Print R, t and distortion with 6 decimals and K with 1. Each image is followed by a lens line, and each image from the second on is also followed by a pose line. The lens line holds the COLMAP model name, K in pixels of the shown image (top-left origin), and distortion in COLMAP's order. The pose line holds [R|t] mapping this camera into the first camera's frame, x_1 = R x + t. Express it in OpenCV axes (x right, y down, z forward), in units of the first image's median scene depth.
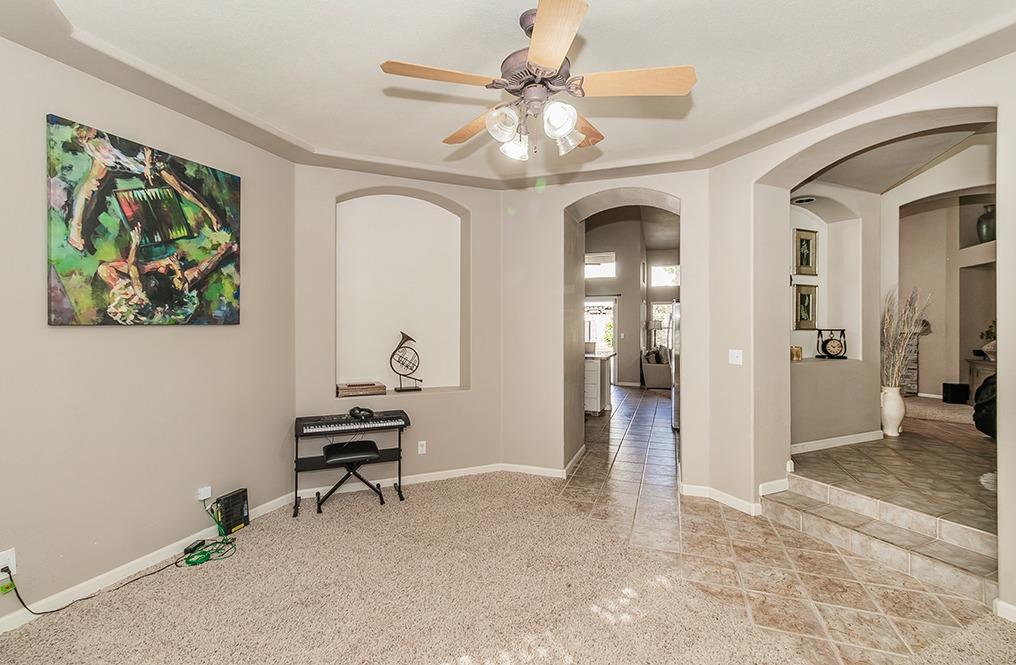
lens RADIAL K [[459.2, 0, 506.0], [0, 459.2, 324.9], [0, 0, 1]] dist [0.002723, -0.000475]
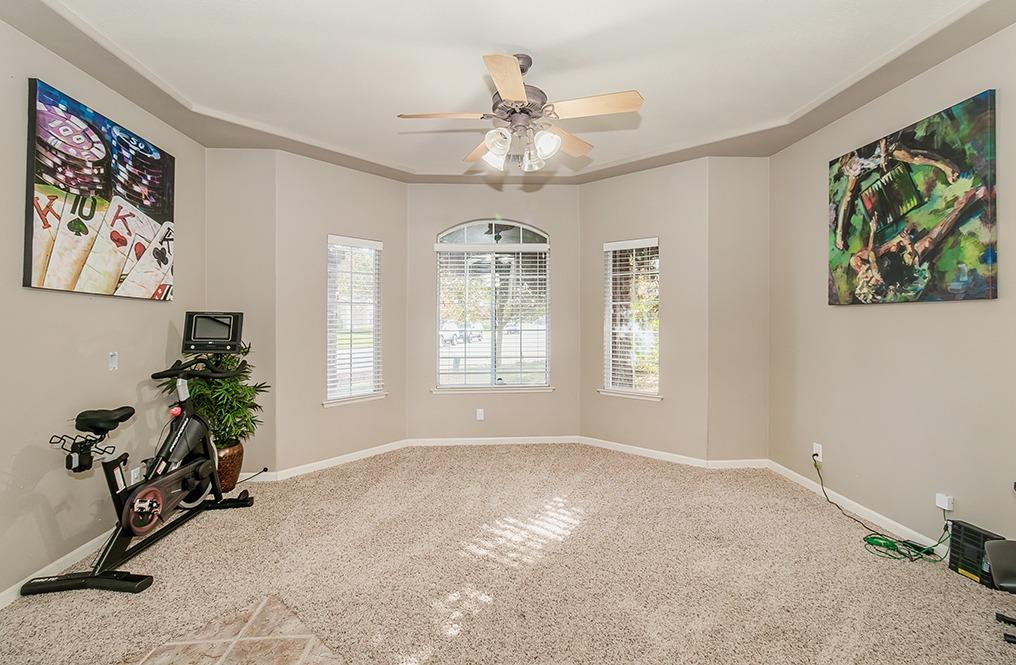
lens RADIAL K [[459.2, 0, 506.0], [0, 459.2, 324.9], [0, 0, 1]] dist [0.002723, -0.000475]
pose [[-0.914574, 0.003079, -0.404406, 0.462506], [-0.002954, 0.999893, 0.014294, 0.038019], [0.404407, 0.014268, -0.914468, 1.619811]]
